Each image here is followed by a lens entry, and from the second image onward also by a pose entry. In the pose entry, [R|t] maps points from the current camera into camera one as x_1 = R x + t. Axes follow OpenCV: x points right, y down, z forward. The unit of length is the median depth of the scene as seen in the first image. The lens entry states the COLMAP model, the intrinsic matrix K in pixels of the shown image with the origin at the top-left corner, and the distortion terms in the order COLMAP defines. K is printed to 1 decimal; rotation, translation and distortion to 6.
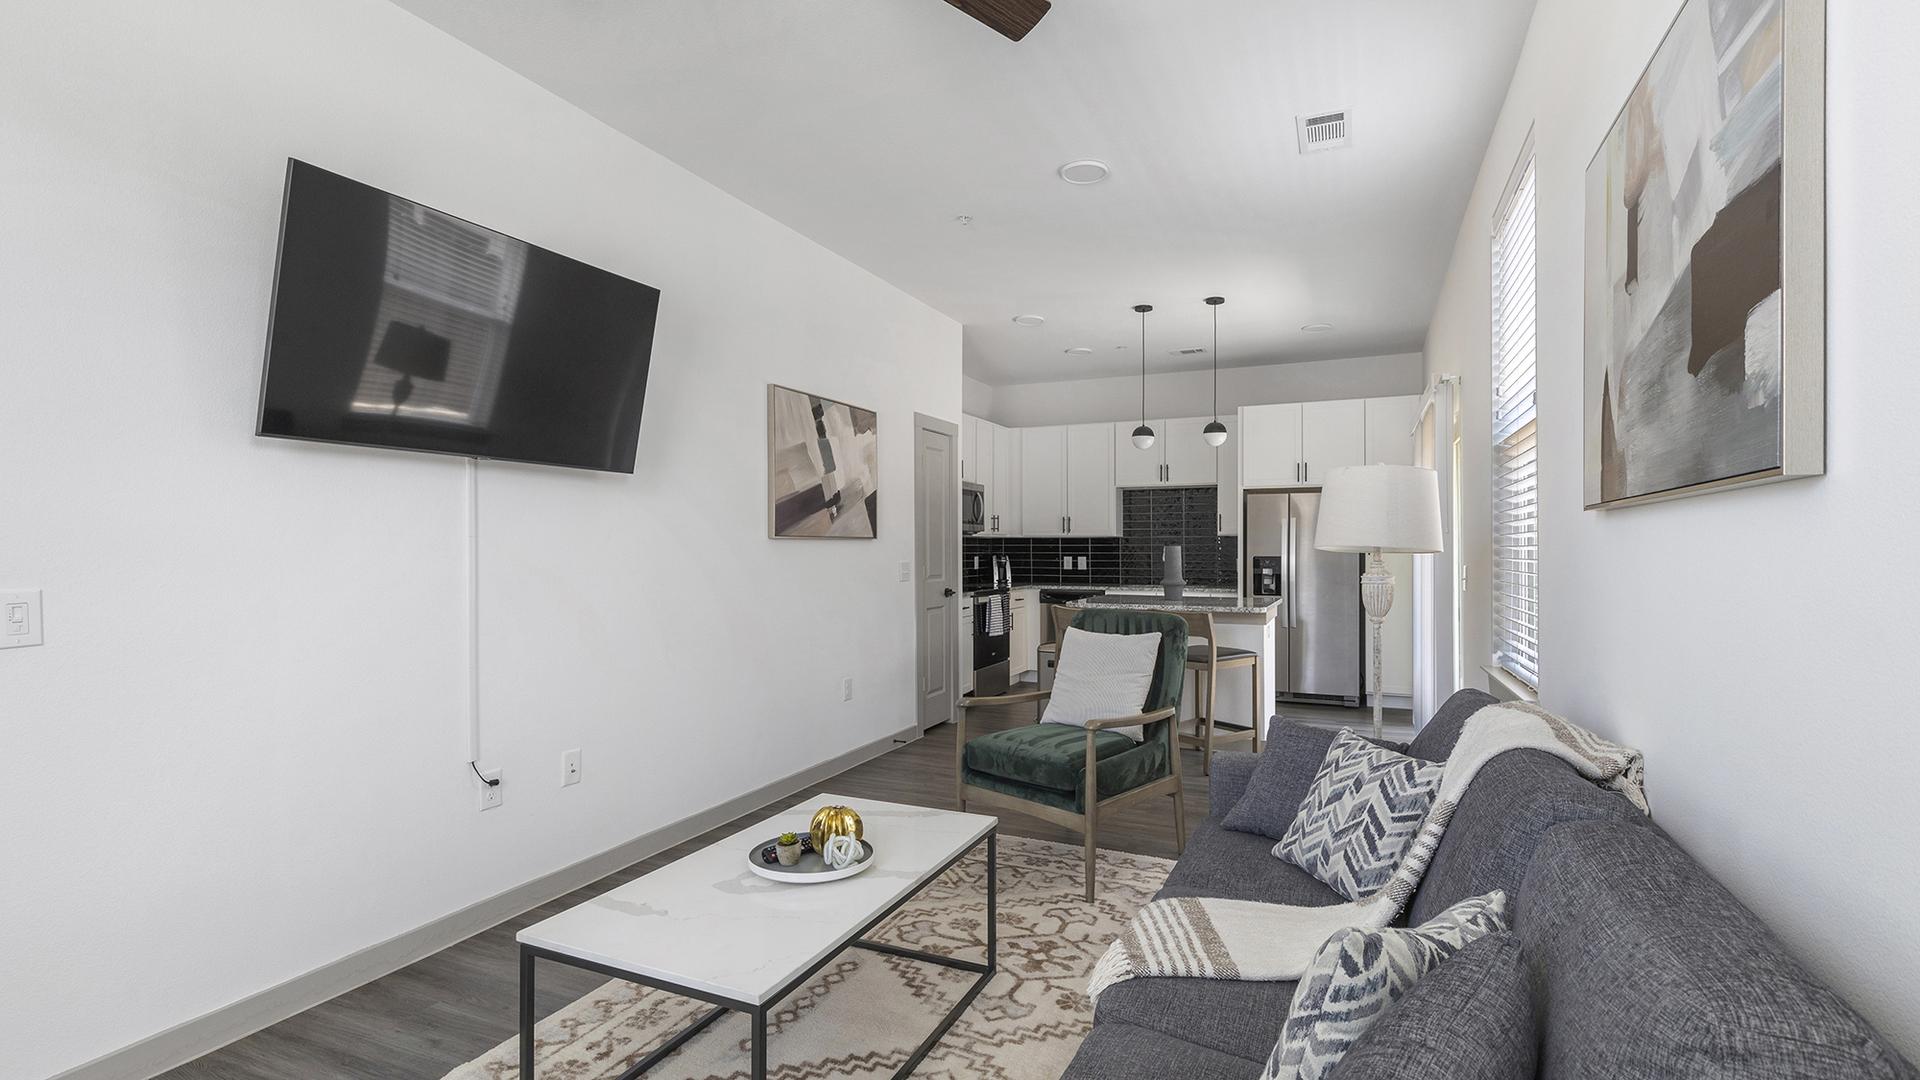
lens RADIAL K [[887.5, 0, 944.3], [0, 887.5, 540.4], [0, 0, 1]] dist [-0.000549, -0.001580]
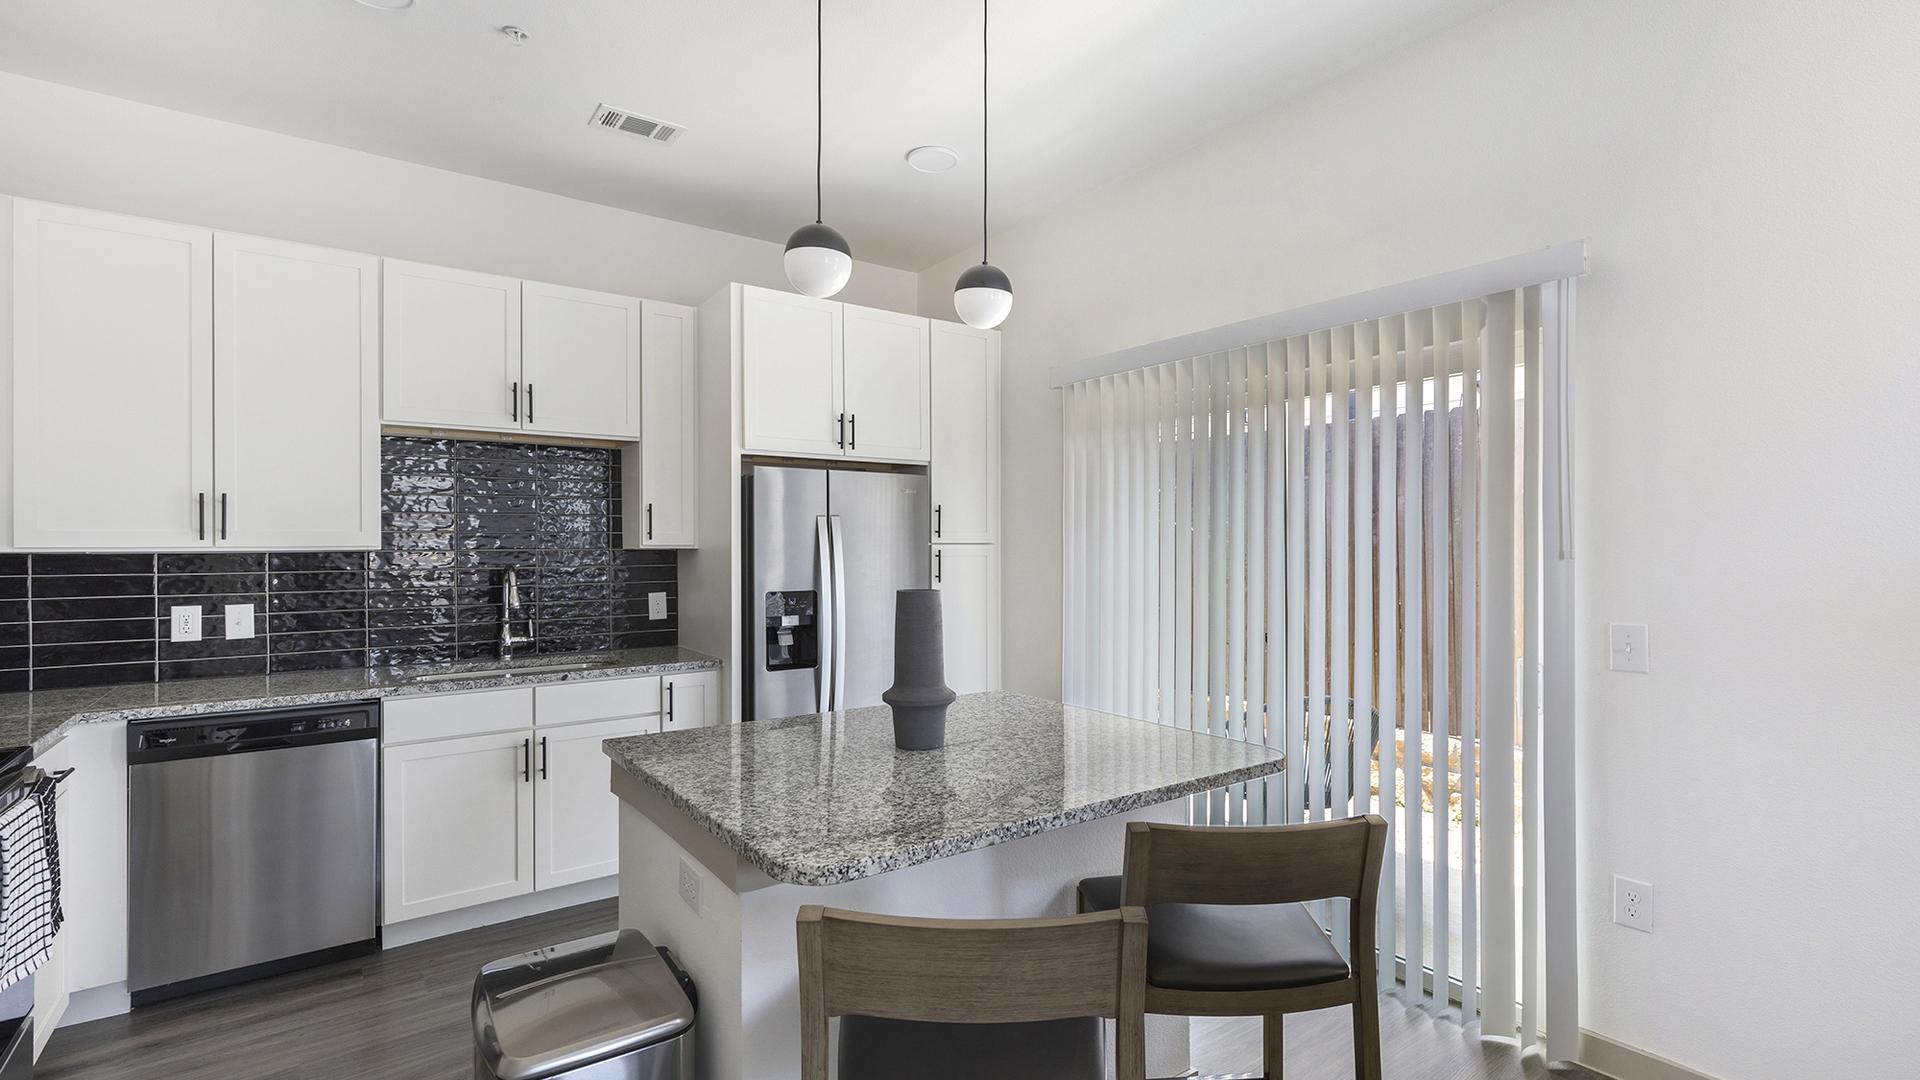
lens RADIAL K [[887.5, 0, 984.4], [0, 887.5, 541.8], [0, 0, 1]] dist [-0.000549, -0.001580]
pose [[0.450385, -0.000069, 0.892834, -0.045674], [-0.003519, 0.999992, 0.001852, -0.011822], [-0.892827, -0.003976, 0.450381, 0.710053]]
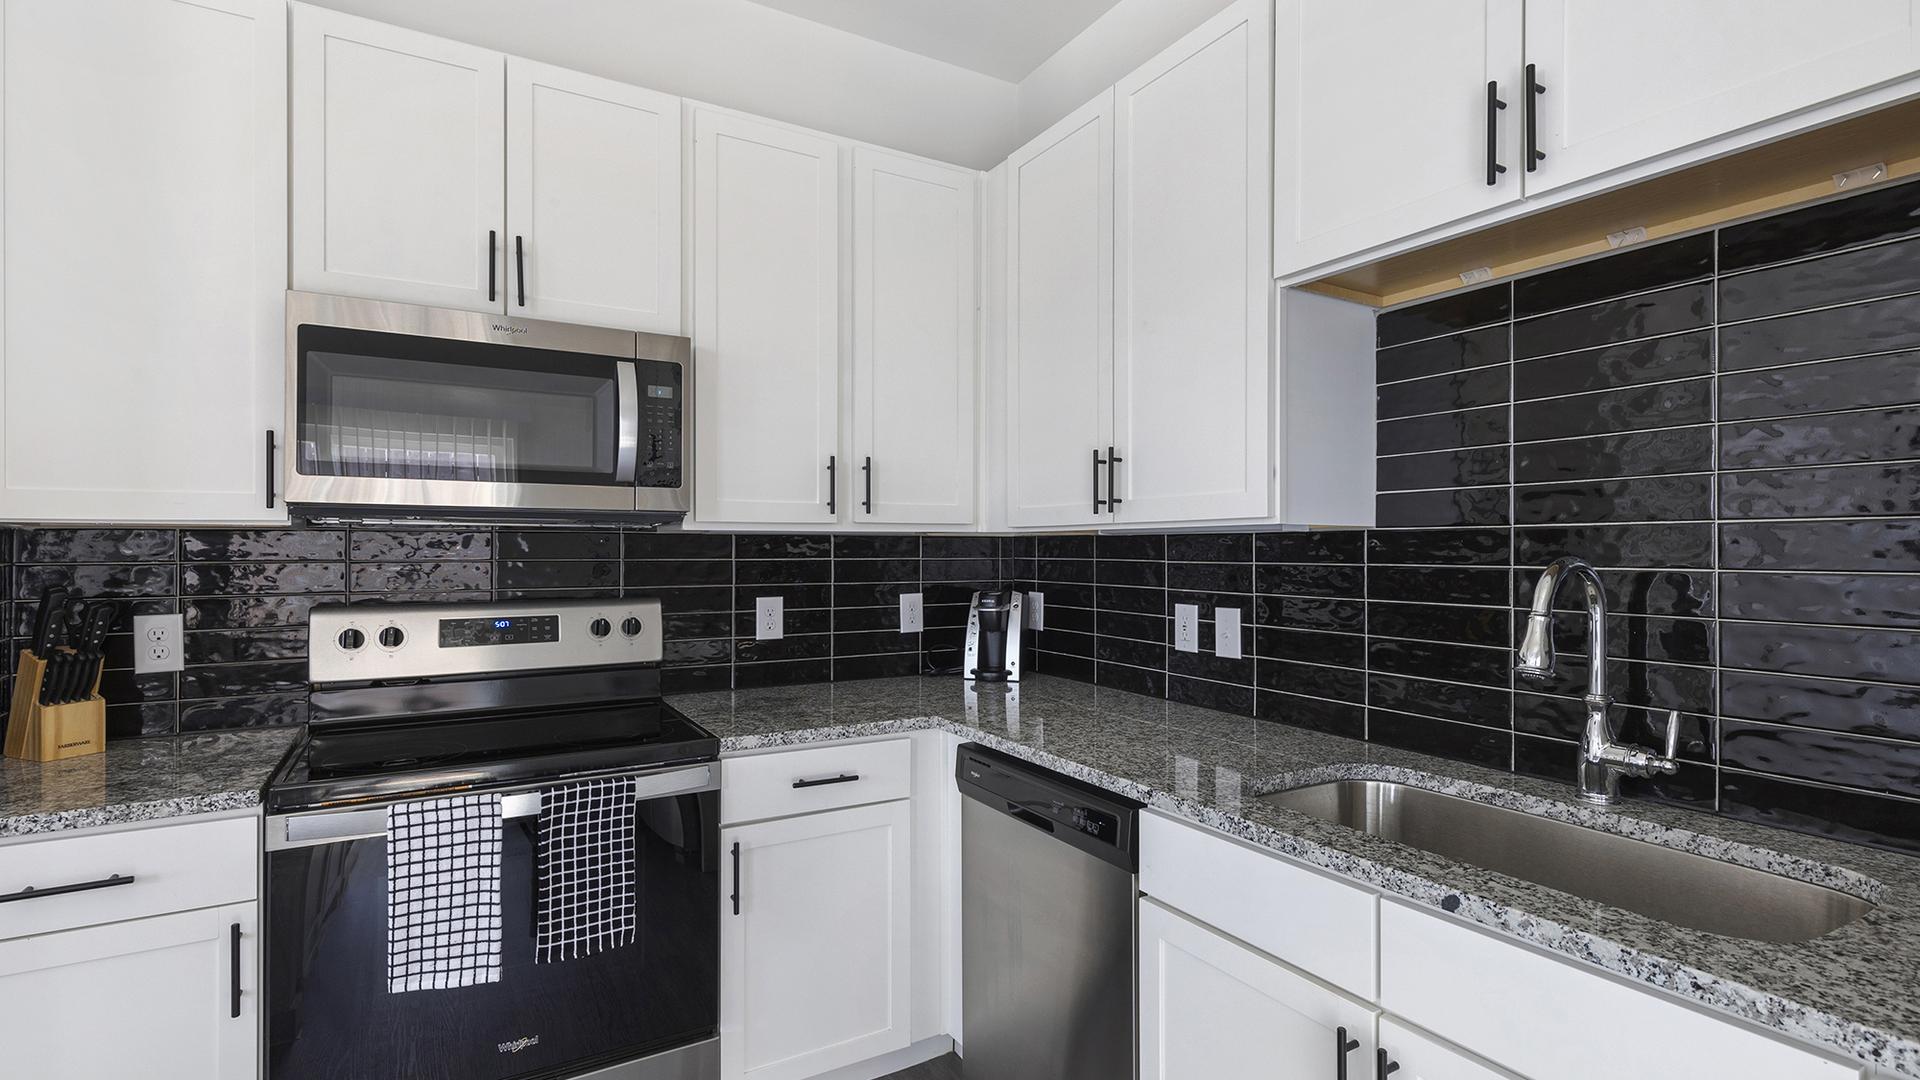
lens RADIAL K [[887.5, 0, 951.8], [0, 887.5, 540.4], [0, 0, 1]] dist [-0.000549, -0.001580]
pose [[0.821328, -0.006342, -0.570421, 0.301584], [0.005567, 0.999980, -0.003102, -0.000366], [0.570429, -0.000628, 0.821346, 0.953344]]
